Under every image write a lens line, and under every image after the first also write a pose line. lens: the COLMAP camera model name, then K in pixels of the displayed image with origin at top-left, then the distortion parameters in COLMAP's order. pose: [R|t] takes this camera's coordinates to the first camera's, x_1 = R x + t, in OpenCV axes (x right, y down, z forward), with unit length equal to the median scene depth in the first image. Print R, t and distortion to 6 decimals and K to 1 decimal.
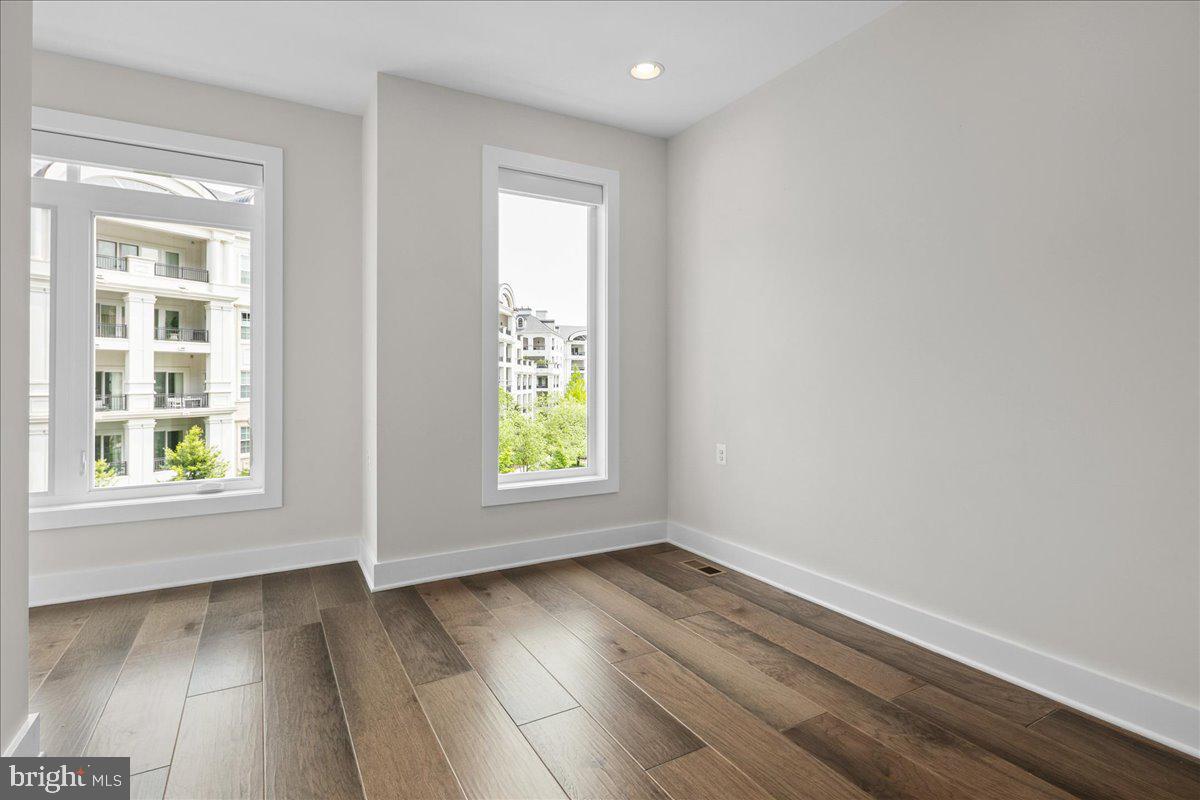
lens RADIAL K [[603.9, 0, 589.1], [0, 603.9, 375.3], [0, 0, 1]] dist [0.011023, -0.000110]
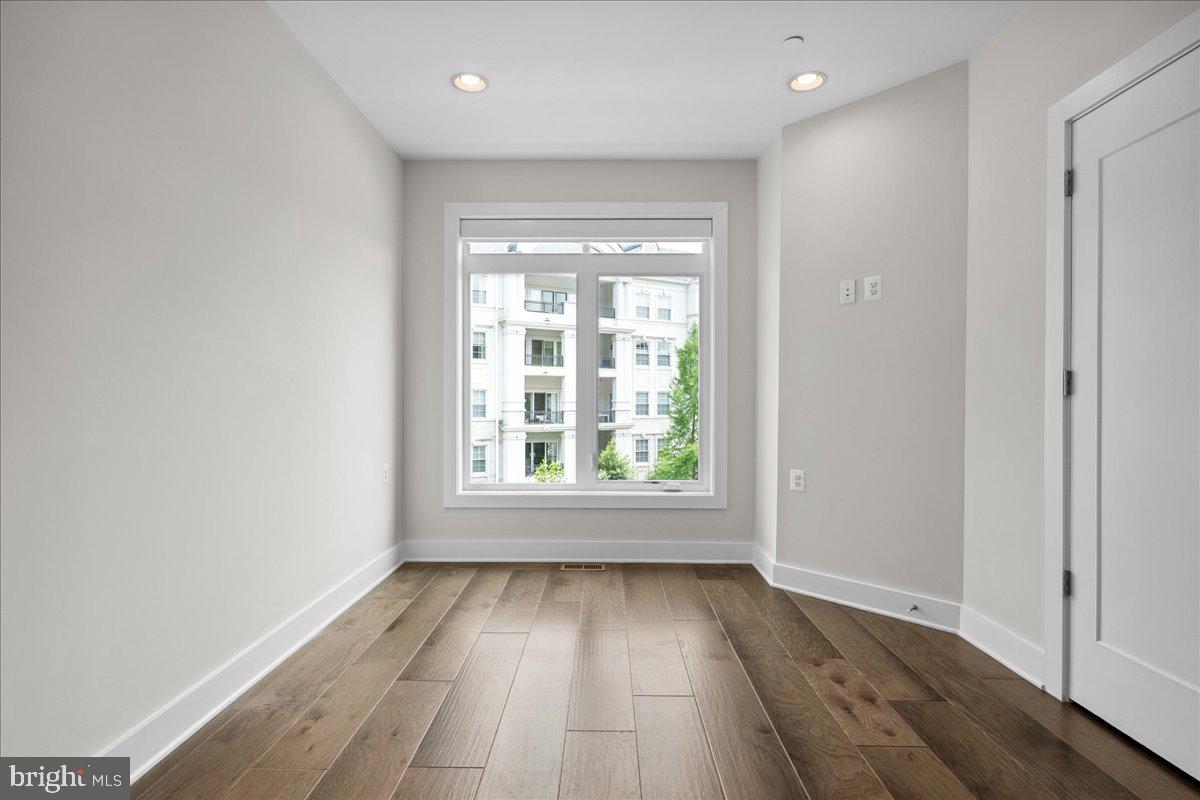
lens RADIAL K [[603.9, 0, 605.4], [0, 603.9, 404.1], [0, 0, 1]] dist [0.011023, -0.000110]
pose [[0.860962, 0.008114, -0.508605, -0.036726], [-0.001048, 0.999899, 0.014177, -0.000366], [0.508669, -0.011673, 0.860883, -0.039562]]
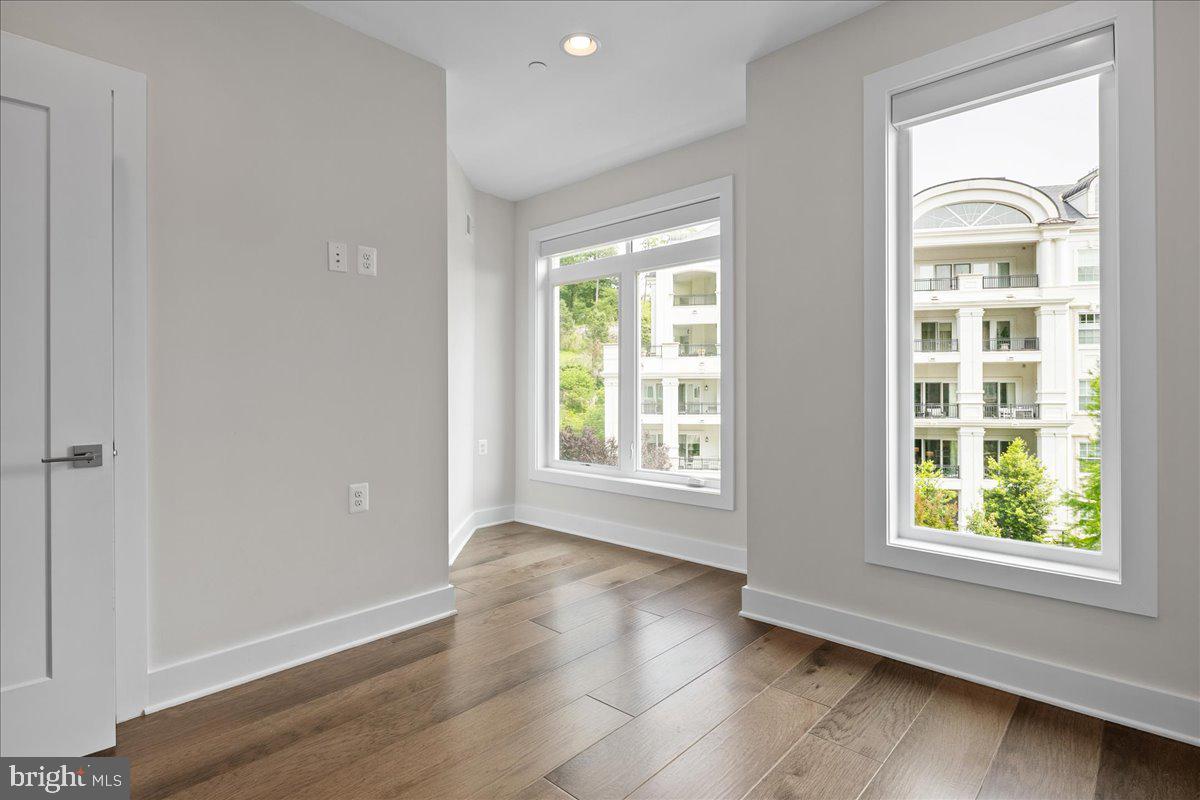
lens RADIAL K [[603.9, 0, 607.5], [0, 603.9, 384.1], [0, 0, 1]] dist [0.011023, -0.000110]
pose [[0.301449, -0.009769, -0.953432, 0.075143], [0.008178, 0.999937, -0.007660, 0.000163], [0.953447, -0.005489, 0.301510, 0.079441]]
